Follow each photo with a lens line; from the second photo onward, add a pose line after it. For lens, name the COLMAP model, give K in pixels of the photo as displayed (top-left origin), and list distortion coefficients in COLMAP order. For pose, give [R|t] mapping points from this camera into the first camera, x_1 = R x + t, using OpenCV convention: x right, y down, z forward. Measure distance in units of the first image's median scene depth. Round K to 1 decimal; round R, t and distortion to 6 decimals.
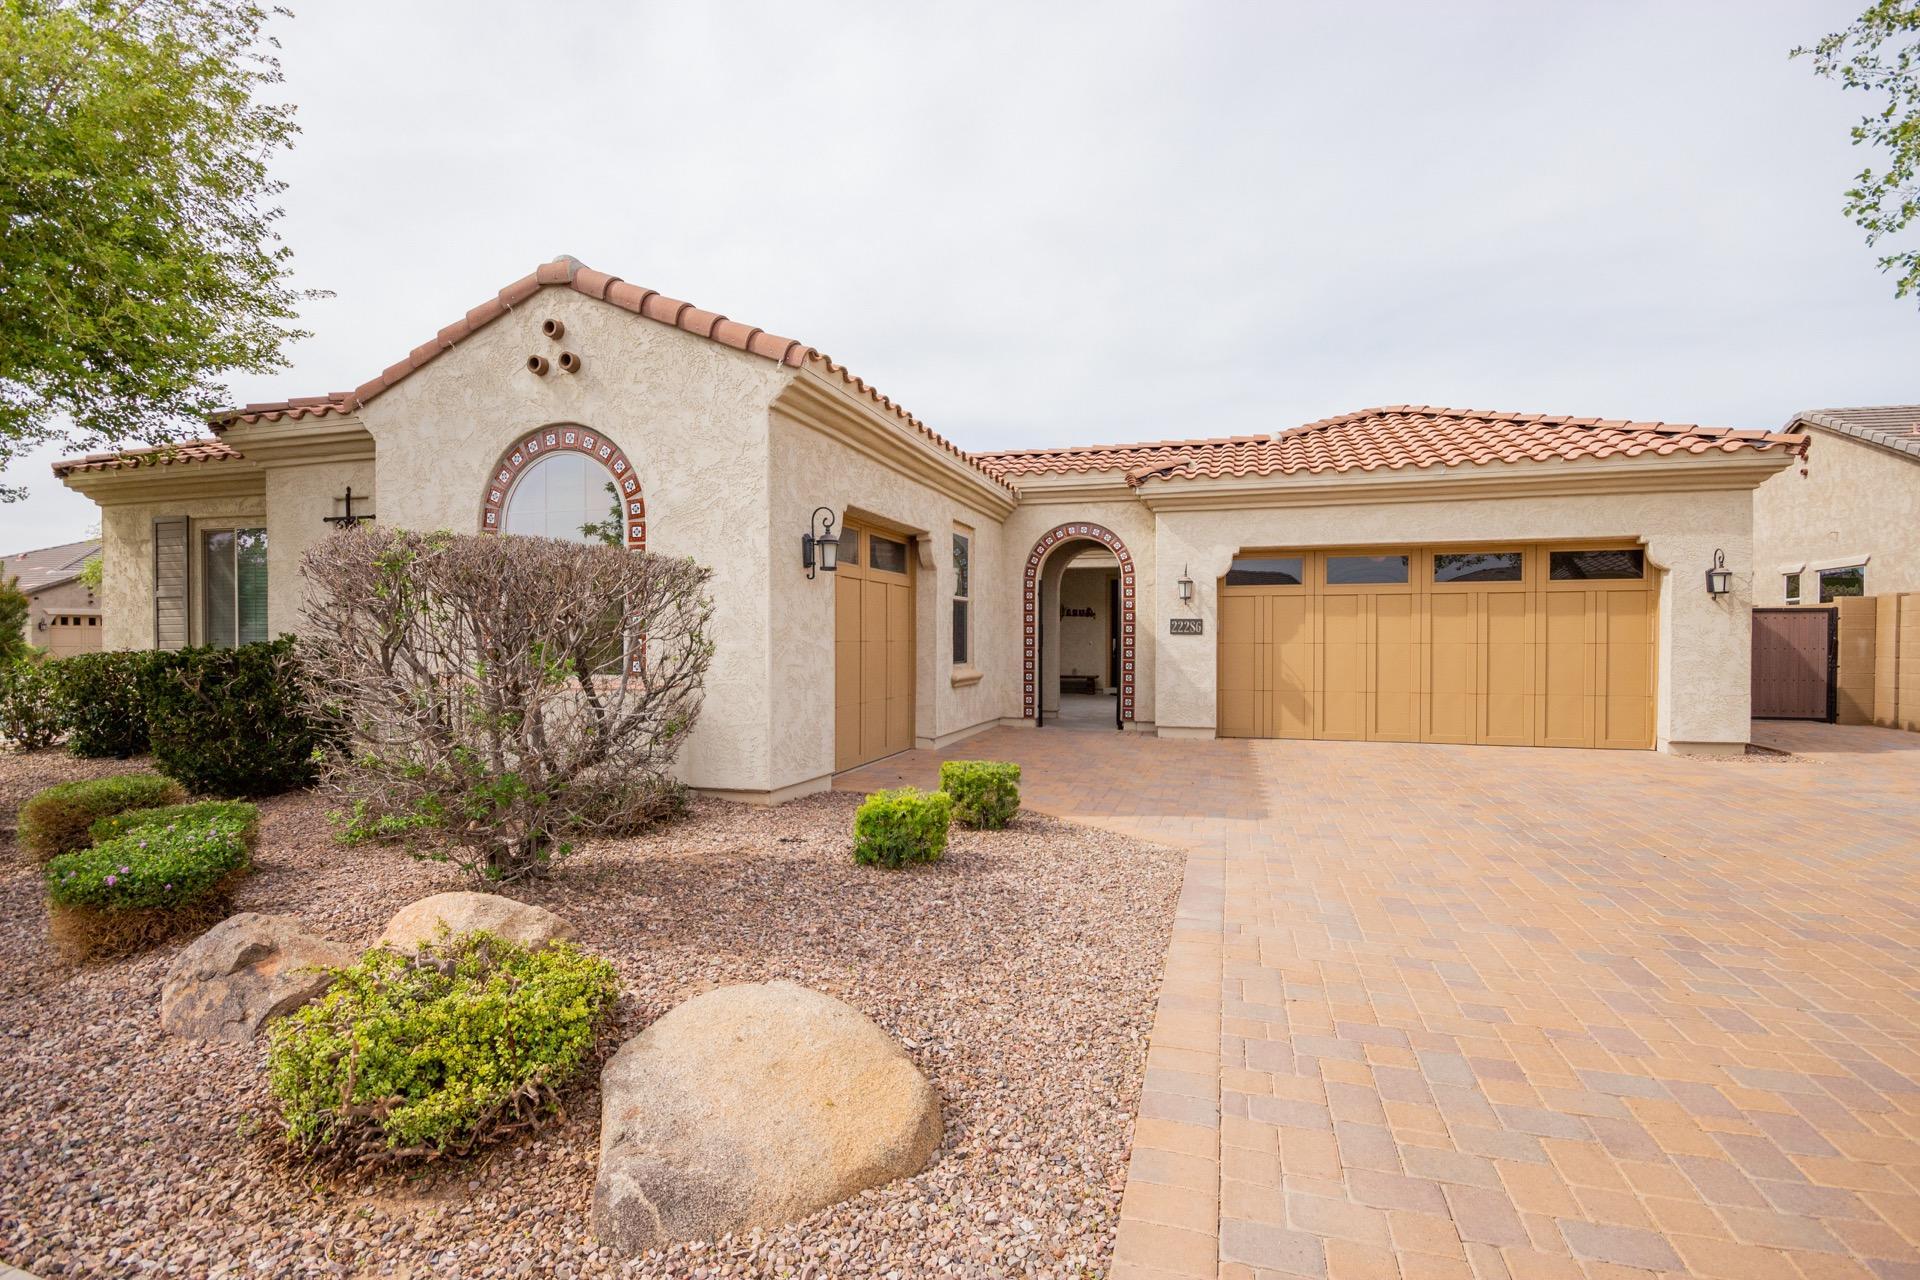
lens RADIAL K [[895.5, 0, 964.9], [0, 895.5, 644.5], [0, 0, 1]] dist [0.004555, -0.001471]
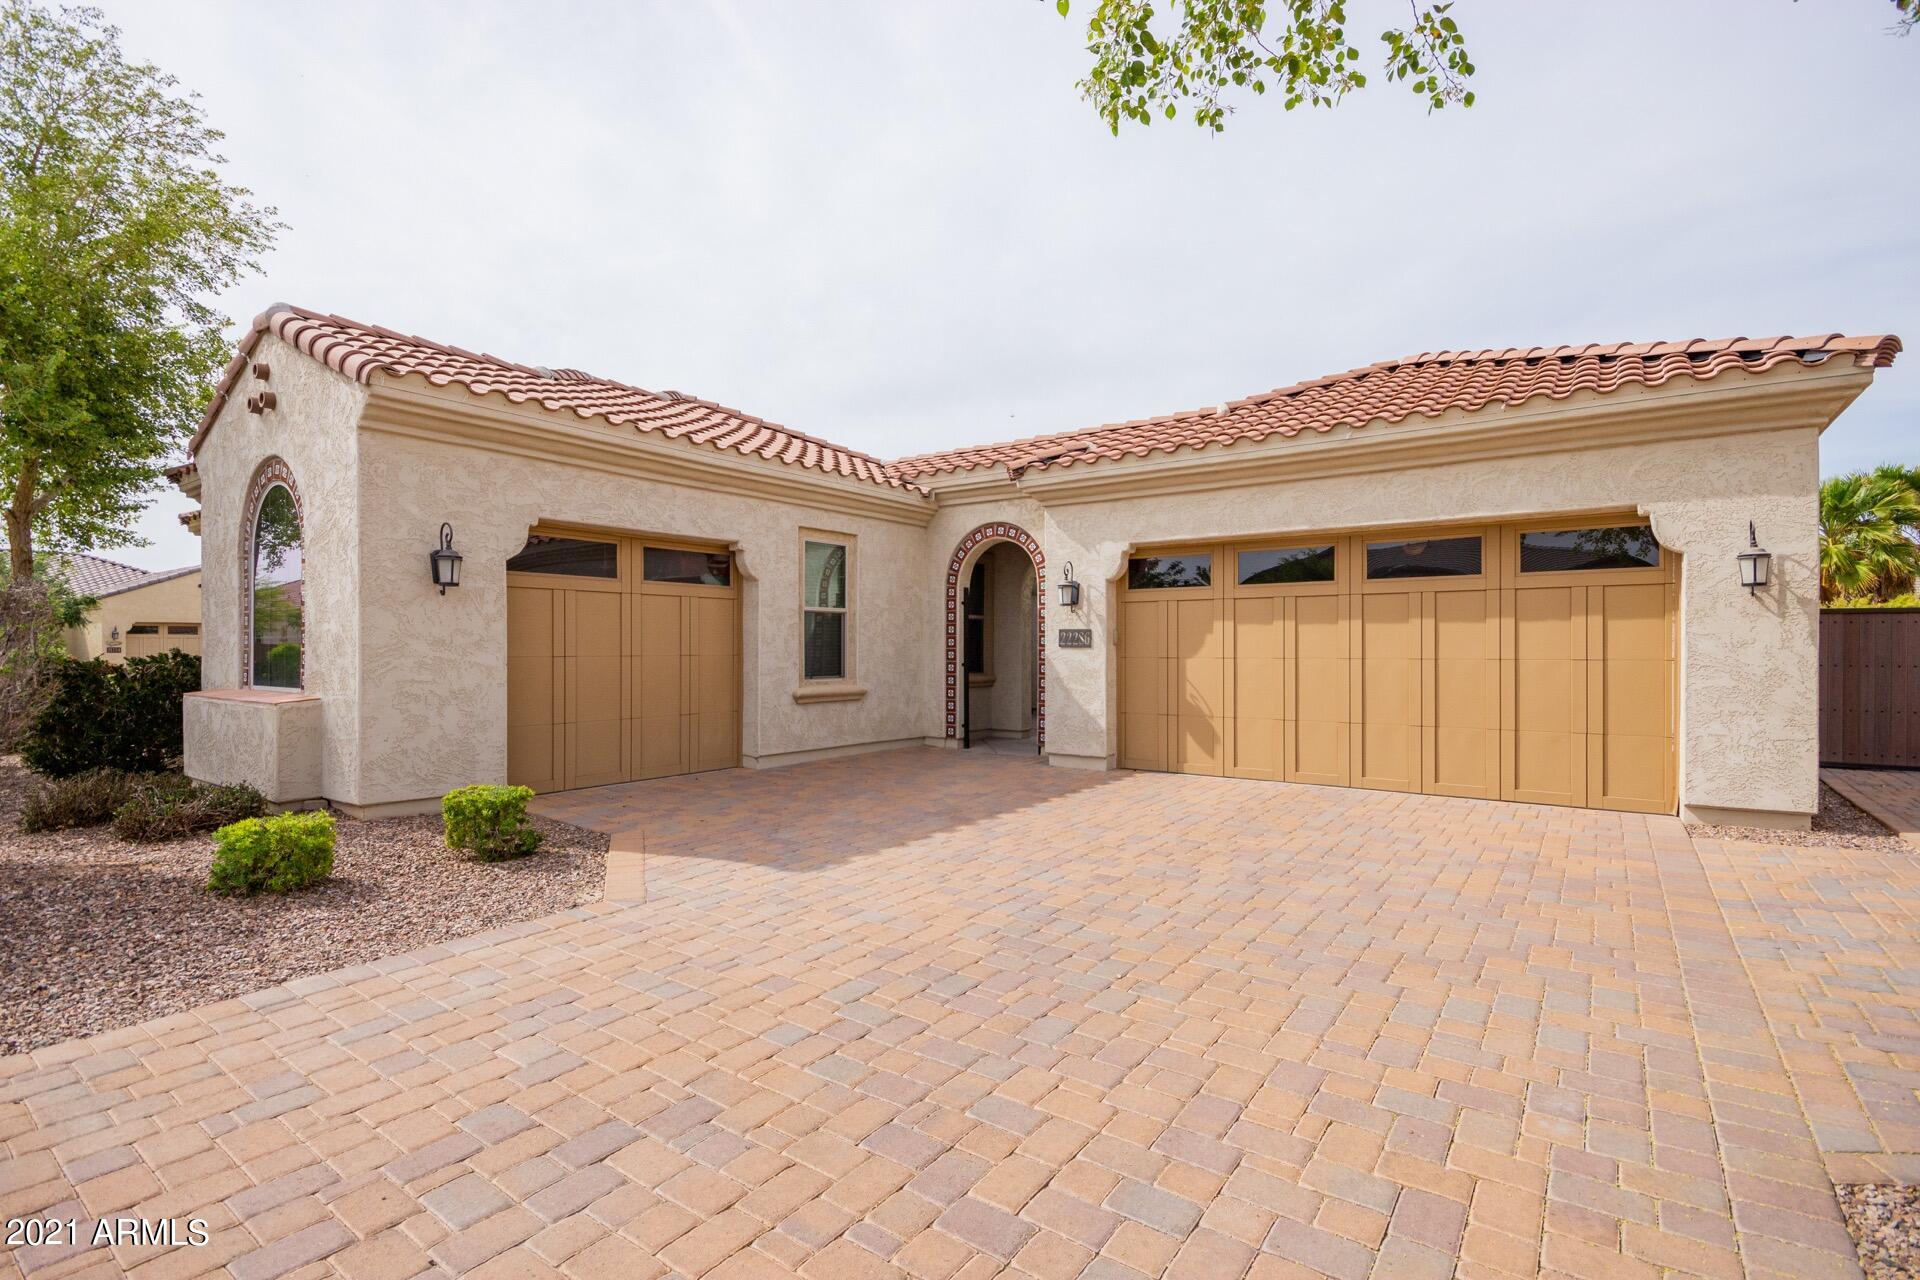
lens RADIAL K [[895.5, 0, 959.6], [0, 895.5, 642.7], [0, 0, 1]] dist [0.004555, -0.001471]
pose [[0.945040, -0.002231, -0.326948, 0.442464], [-0.002438, 0.999901, -0.013872, -0.003539], [0.326946, 0.013907, 0.944941, 0.157778]]
